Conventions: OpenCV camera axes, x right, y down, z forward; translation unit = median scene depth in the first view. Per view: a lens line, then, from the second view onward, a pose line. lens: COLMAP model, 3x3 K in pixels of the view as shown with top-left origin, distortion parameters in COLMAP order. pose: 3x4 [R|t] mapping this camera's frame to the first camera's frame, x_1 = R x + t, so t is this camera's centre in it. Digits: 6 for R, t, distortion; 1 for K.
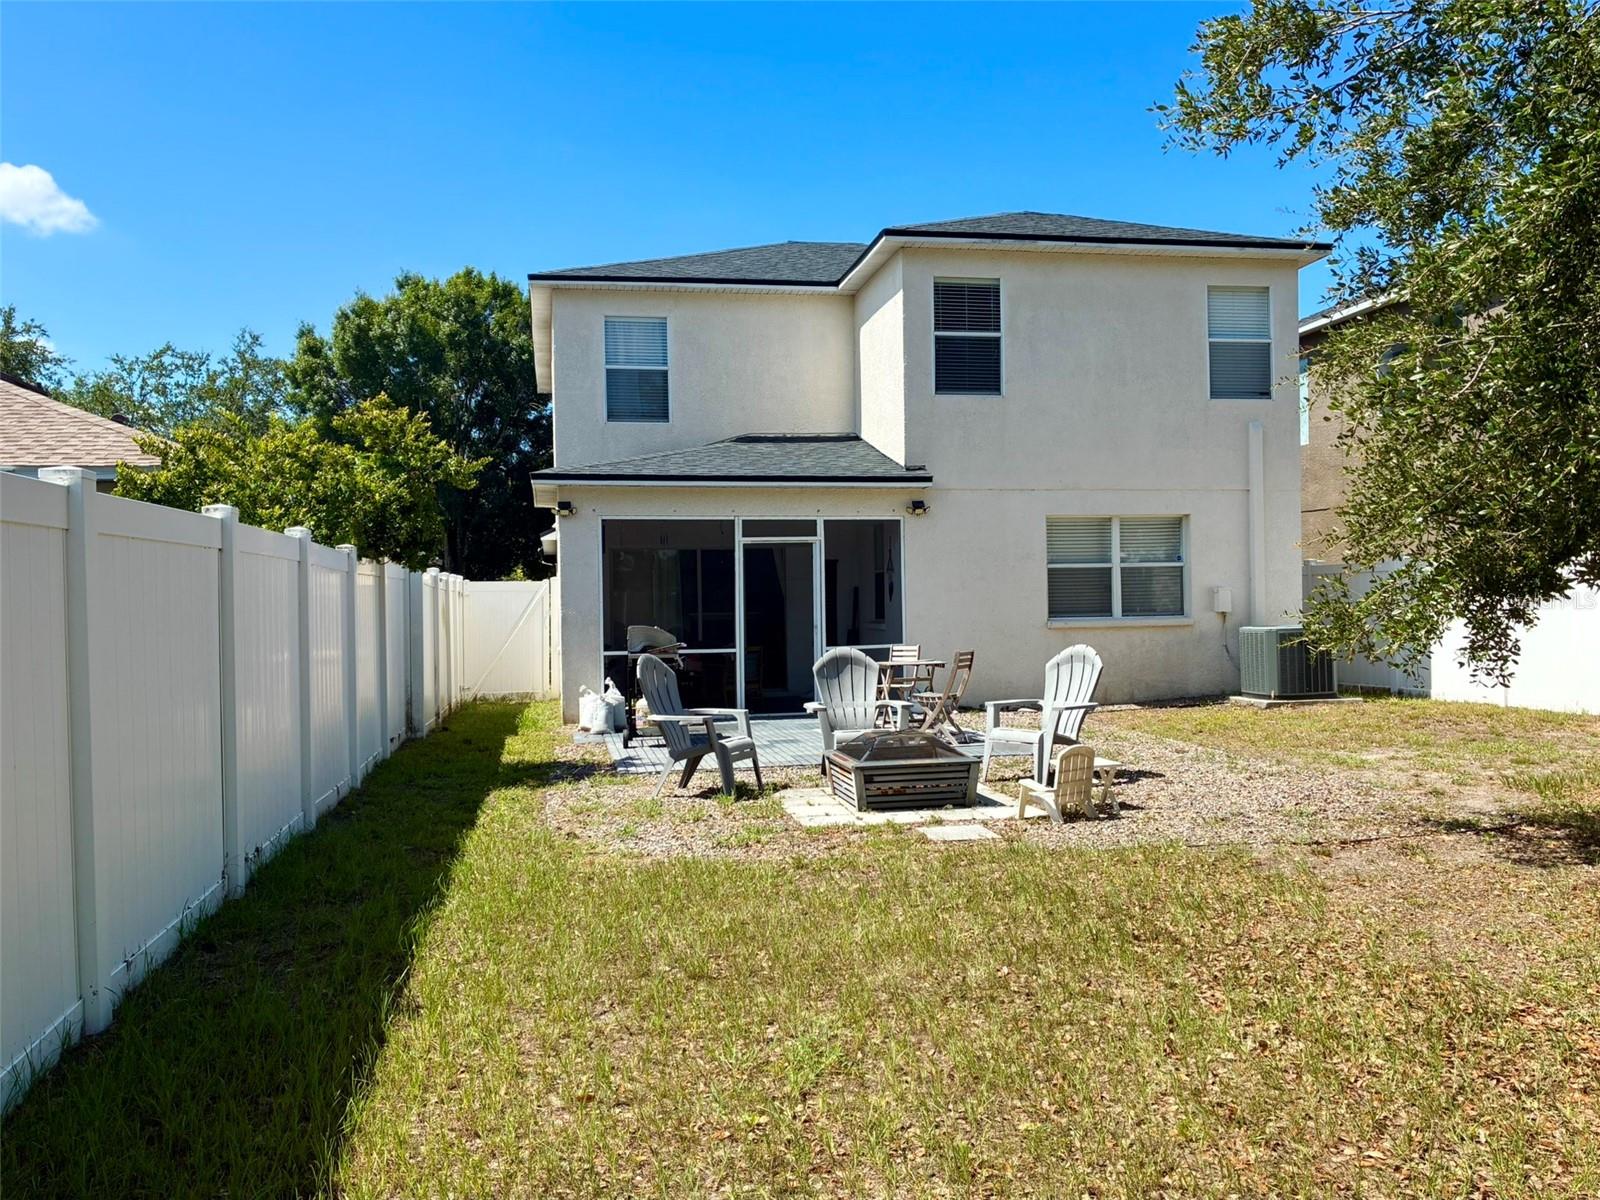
lens RADIAL K [[1193.0, 0, 780.7], [0, 1193.0, 592.4], [0, 0, 1]] dist [0.047241, -0.003420]
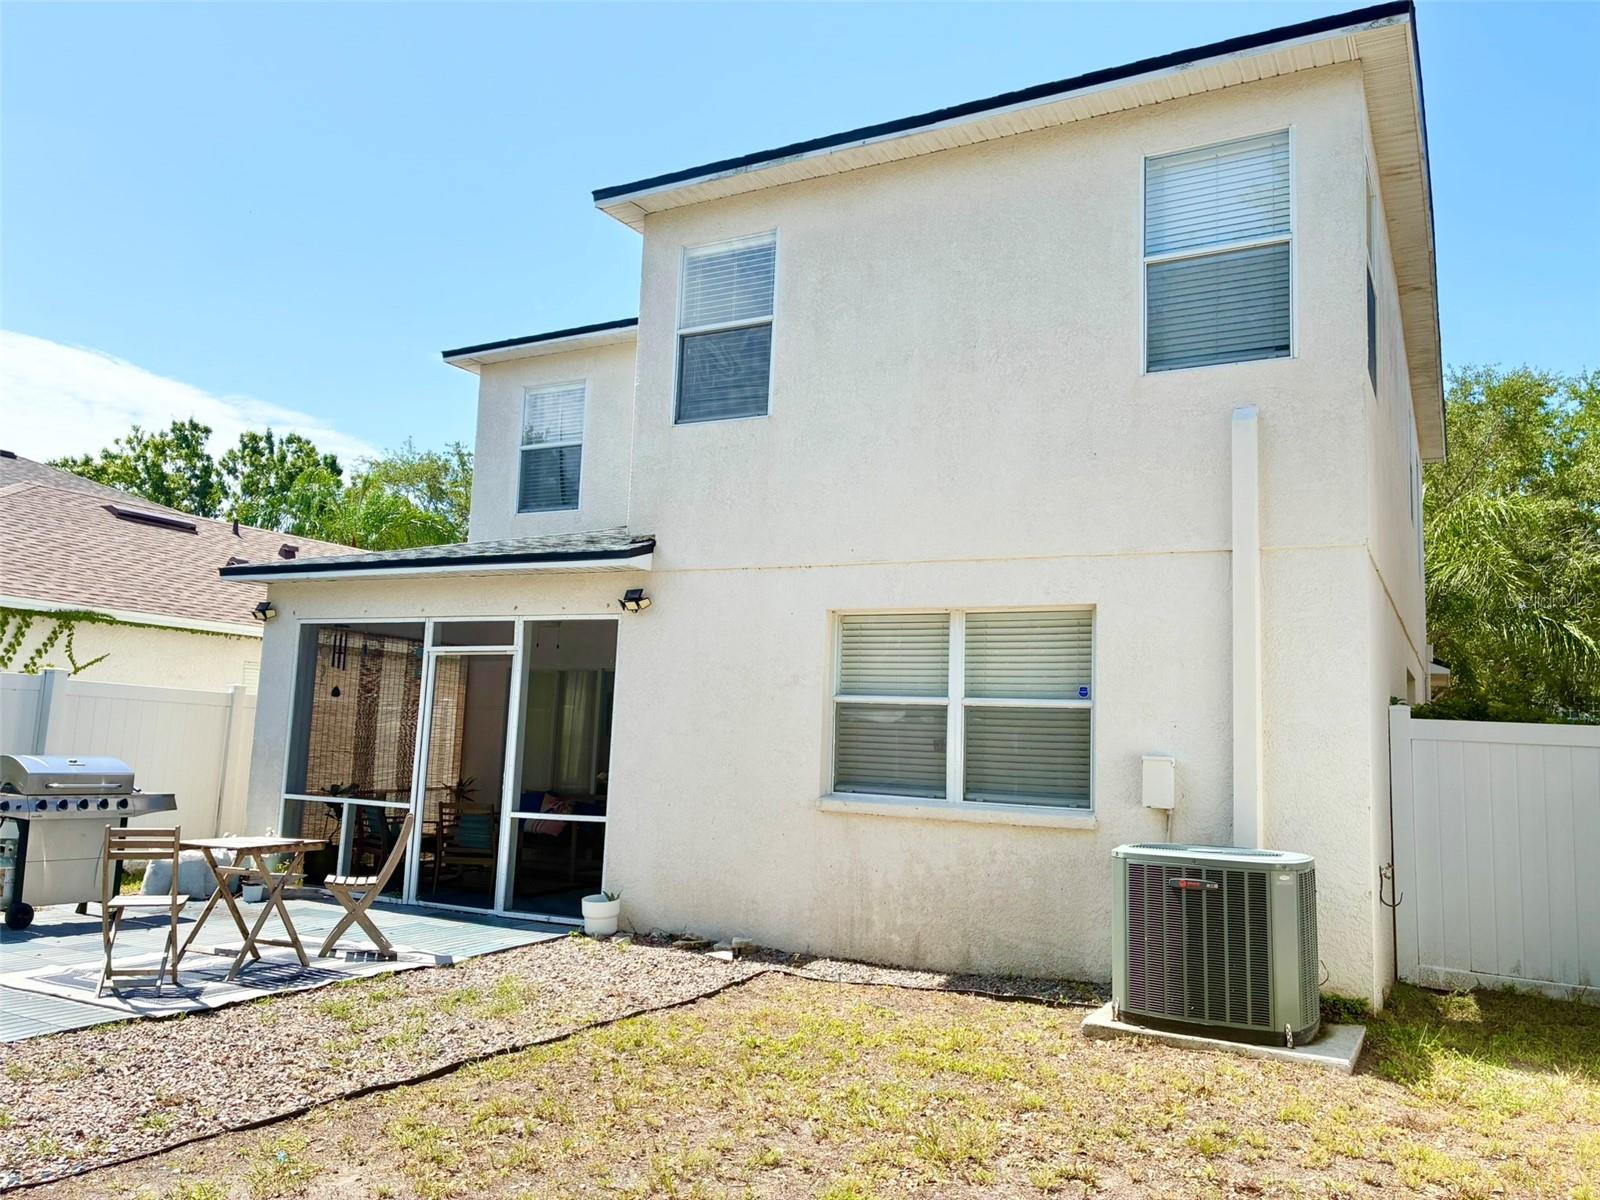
lens RADIAL K [[1193.0, 0, 780.7], [0, 1193.0, 592.4], [0, 0, 1]] dist [0.047241, -0.003420]
pose [[0.781134, -0.030990, -0.623594, 0.552584], [-0.050793, 0.992303, -0.112939, -0.007033], [0.622294, 0.119895, 0.773547, 0.536878]]
